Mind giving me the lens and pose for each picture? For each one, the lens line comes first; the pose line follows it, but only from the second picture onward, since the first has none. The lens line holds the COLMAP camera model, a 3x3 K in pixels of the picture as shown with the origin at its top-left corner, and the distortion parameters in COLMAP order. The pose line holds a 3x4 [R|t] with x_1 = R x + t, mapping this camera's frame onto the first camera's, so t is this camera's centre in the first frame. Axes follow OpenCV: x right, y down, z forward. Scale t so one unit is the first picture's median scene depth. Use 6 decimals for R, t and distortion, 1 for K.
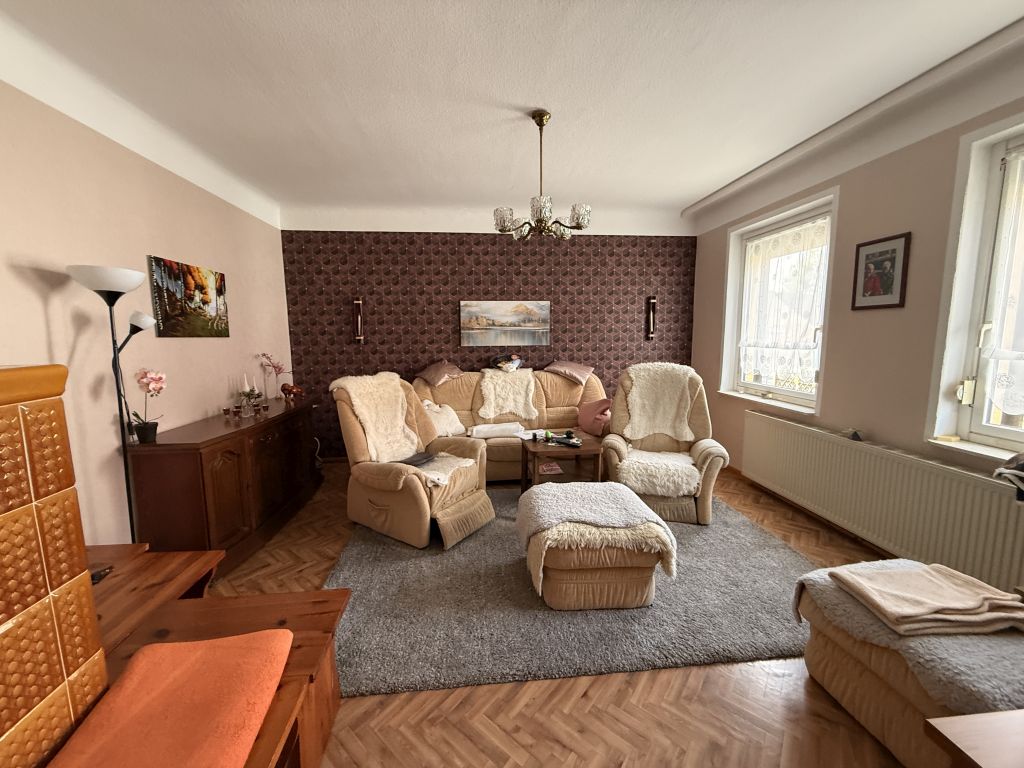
lens RADIAL K [[400.7, 0, 512.0], [0, 400.7, 384.0], [0, 0, 1]] dist [-0.015141, 0.002625]
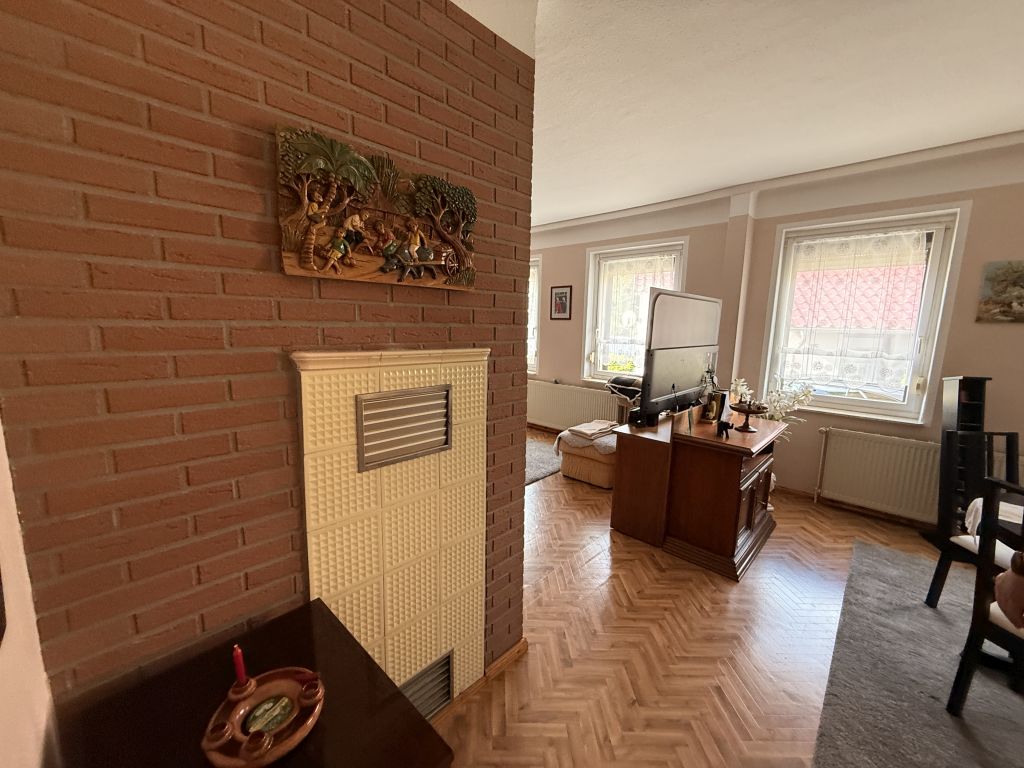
lens RADIAL K [[400.7, 0, 512.0], [0, 400.7, 384.0], [0, 0, 1]] dist [-0.015141, 0.002625]
pose [[0.747317, -0.075523, 0.660161, -0.797661], [0.058505, 0.997140, 0.047845, 0.036538], [-0.661887, 0.002867, 0.749599, -0.473179]]
